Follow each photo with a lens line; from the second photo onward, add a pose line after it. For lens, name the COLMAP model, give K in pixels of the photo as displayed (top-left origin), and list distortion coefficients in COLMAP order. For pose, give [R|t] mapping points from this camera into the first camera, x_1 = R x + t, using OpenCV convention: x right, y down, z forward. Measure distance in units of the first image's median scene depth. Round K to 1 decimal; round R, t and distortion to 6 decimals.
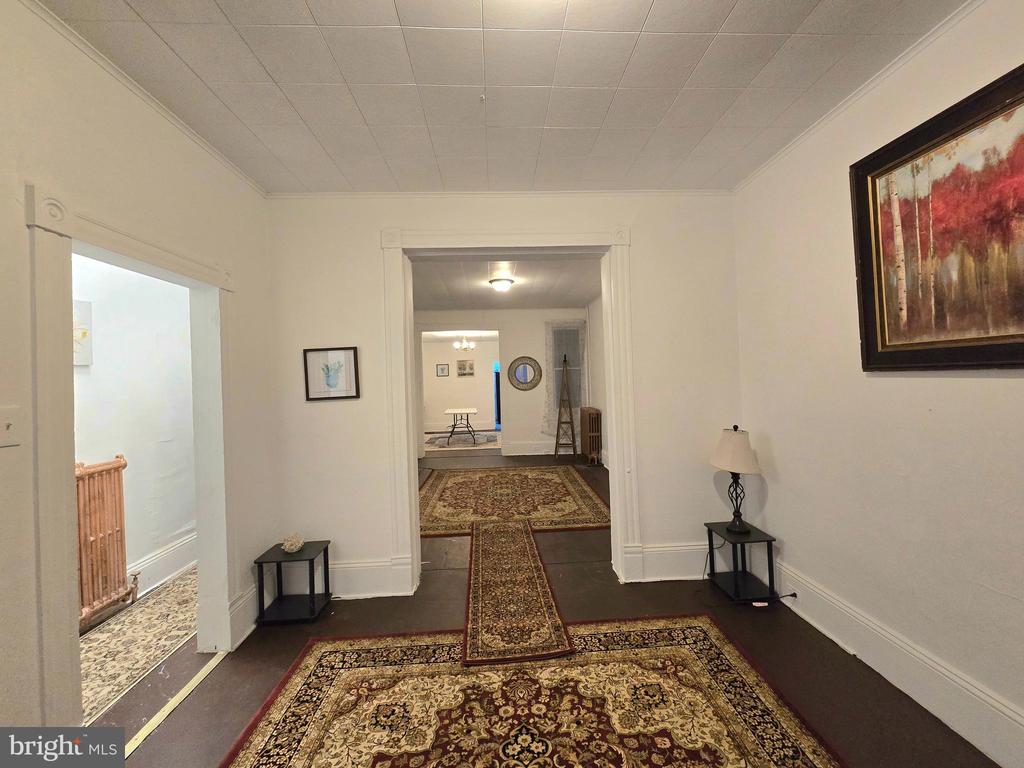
lens RADIAL K [[417.2, 0, 514.3], [0, 417.2, 381.2], [0, 0, 1]] dist [-0.021084, -0.000303]
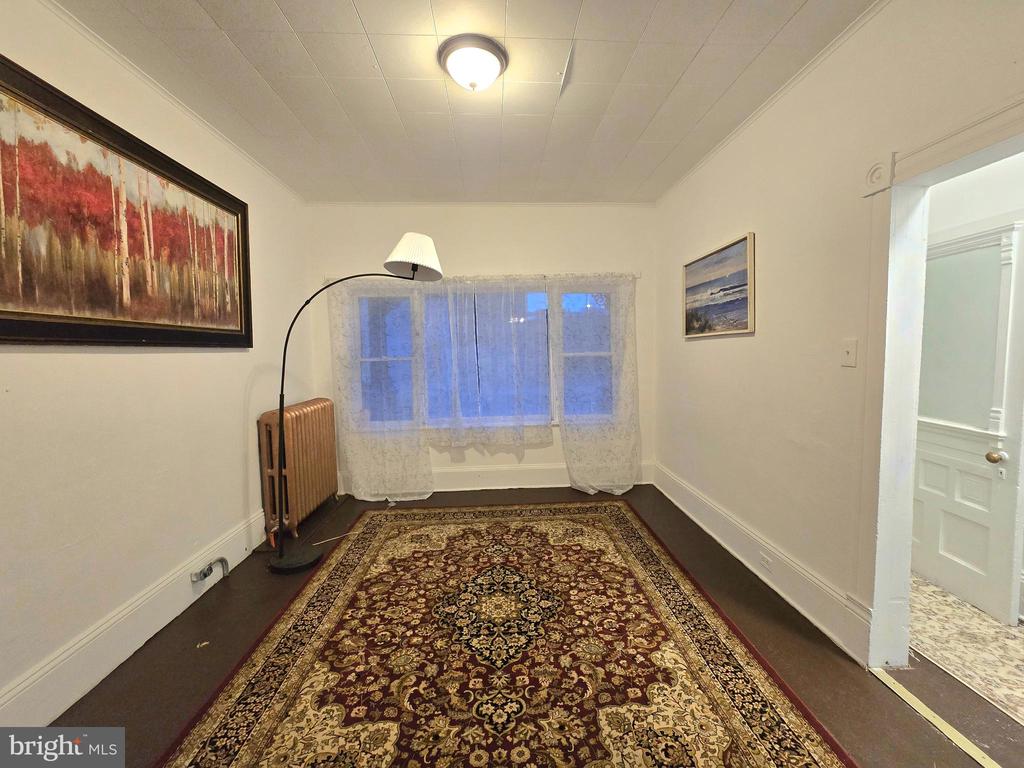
lens RADIAL K [[417.2, 0, 511.4], [0, 417.2, 377.6], [0, 0, 1]] dist [-0.021084, -0.000303]
pose [[-0.998939, 0.045709, 0.005598, -0.043662], [0.045981, 0.996726, 0.066512, 0.036443], [-0.002540, 0.066699, -0.997770, 1.936221]]
